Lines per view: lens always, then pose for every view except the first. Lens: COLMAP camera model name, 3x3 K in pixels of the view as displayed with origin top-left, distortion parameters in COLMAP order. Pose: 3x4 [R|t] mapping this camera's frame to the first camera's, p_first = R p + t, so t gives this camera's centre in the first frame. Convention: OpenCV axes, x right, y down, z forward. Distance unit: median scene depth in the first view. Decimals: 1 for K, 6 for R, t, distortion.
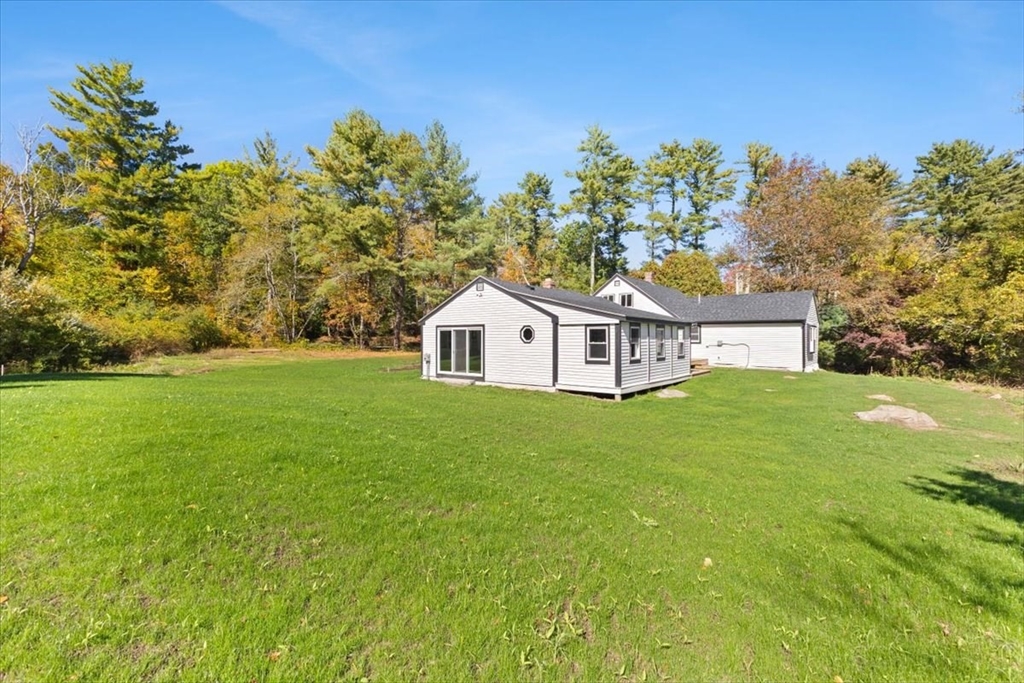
lens RADIAL K [[461.9, 0, 512.0], [0, 461.9, 341.5], [0, 0, 1]] dist [0.025688, -0.000063]
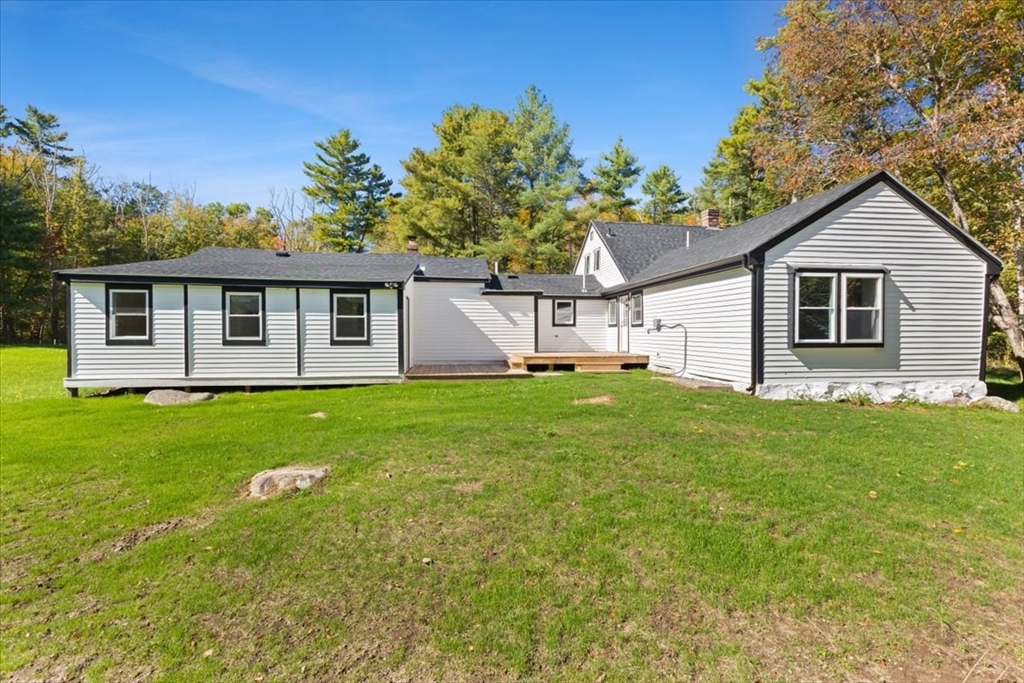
lens RADIAL K [[461.9, 0, 512.0], [0, 461.9, 341.5], [0, 0, 1]] dist [0.025688, -0.000063]
pose [[0.714067, 0.006270, -0.700049, 0.729844], [-0.008129, 0.999967, 0.000665, 0.025422], [0.700030, 0.005216, 0.714095, 0.581754]]
